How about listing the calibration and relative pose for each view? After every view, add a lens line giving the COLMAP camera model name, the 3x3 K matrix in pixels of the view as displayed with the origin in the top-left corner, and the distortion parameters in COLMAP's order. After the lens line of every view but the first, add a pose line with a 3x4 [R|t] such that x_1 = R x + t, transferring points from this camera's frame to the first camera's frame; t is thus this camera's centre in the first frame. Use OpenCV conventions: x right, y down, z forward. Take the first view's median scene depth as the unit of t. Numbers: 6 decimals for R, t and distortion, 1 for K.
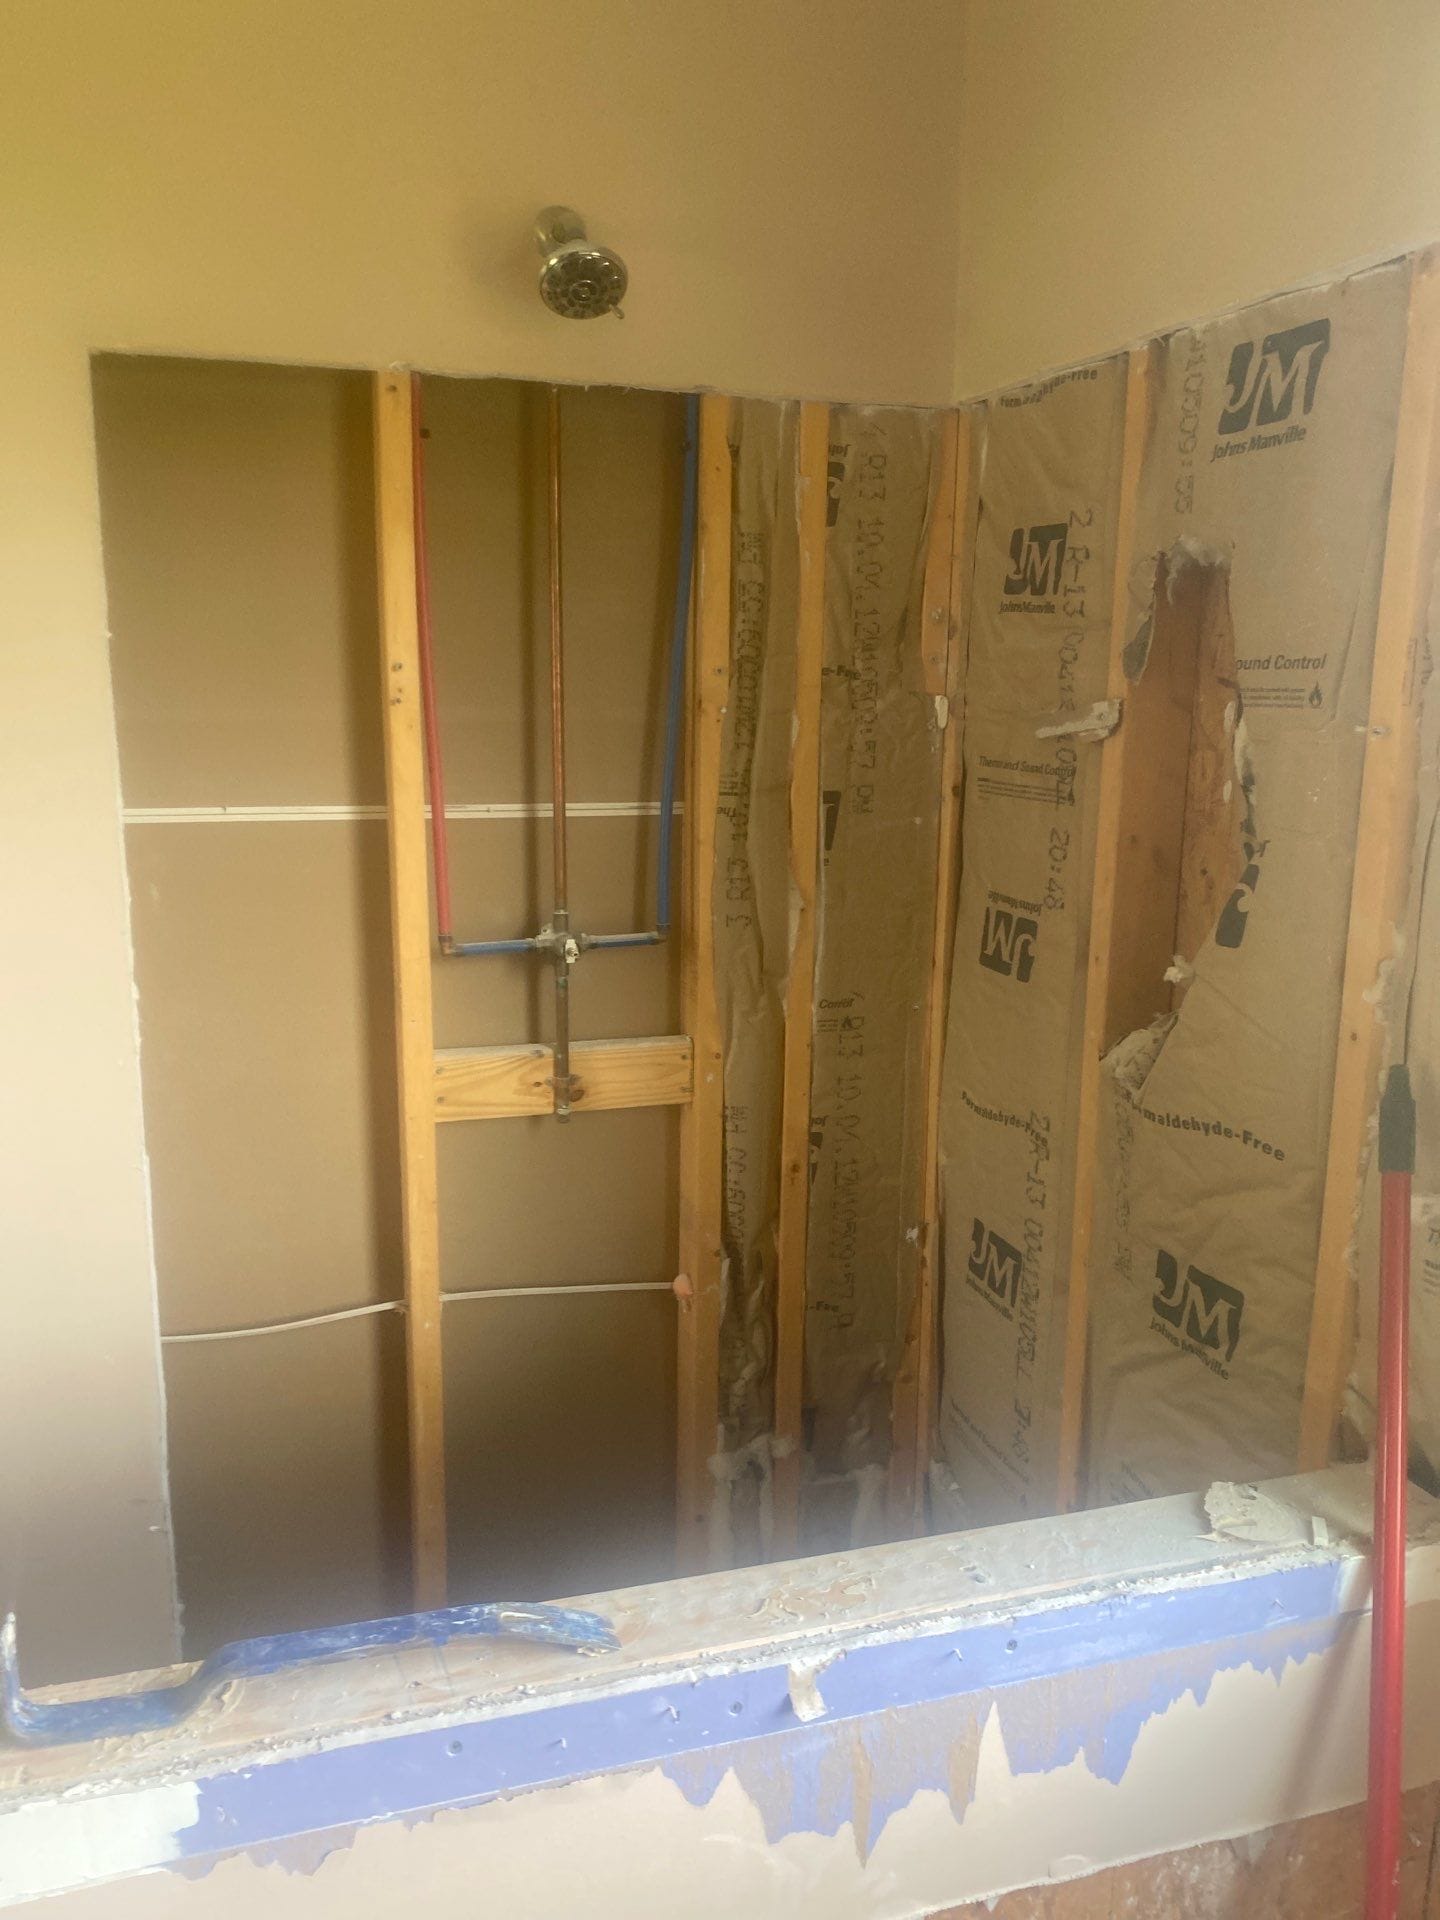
lens RADIAL K [[1524.5, 0, 720.0], [0, 1524.5, 960.0], [0, 0, 1]] dist [0.009470, -0.000097]
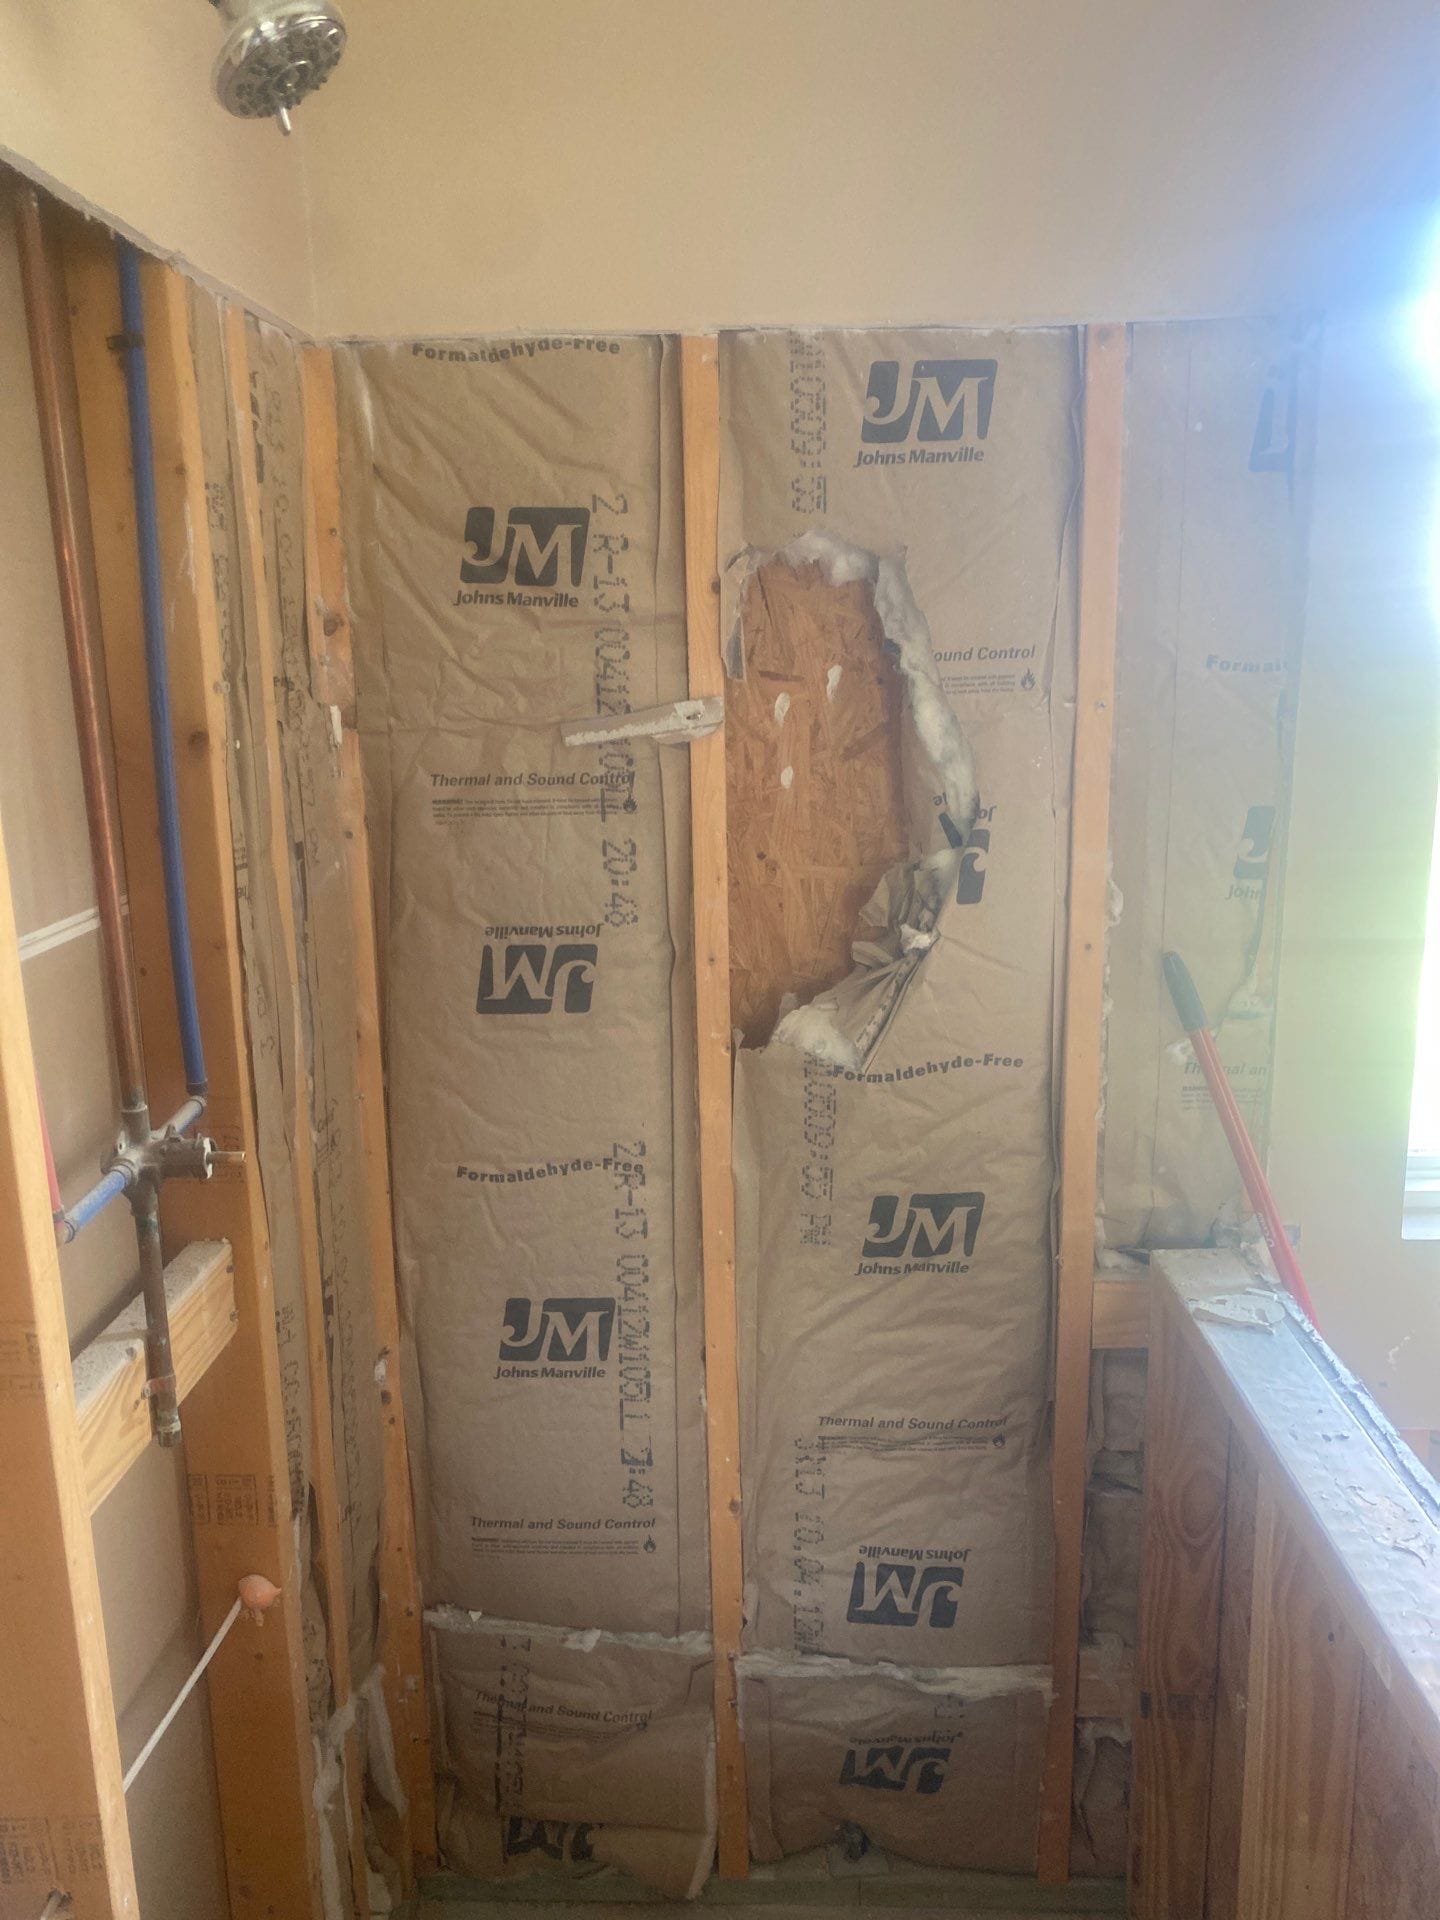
lens RADIAL K [[1480.5, 0, 761.8], [0, 1480.5, 950.8], [0, 0, 1]] dist [0.181016, -0.558448]
pose [[0.311993, -0.213292, 0.925833, -0.622691], [0.201276, 0.967194, 0.154994, -0.146813], [-0.928519, 0.137991, 0.344689, 0.626464]]
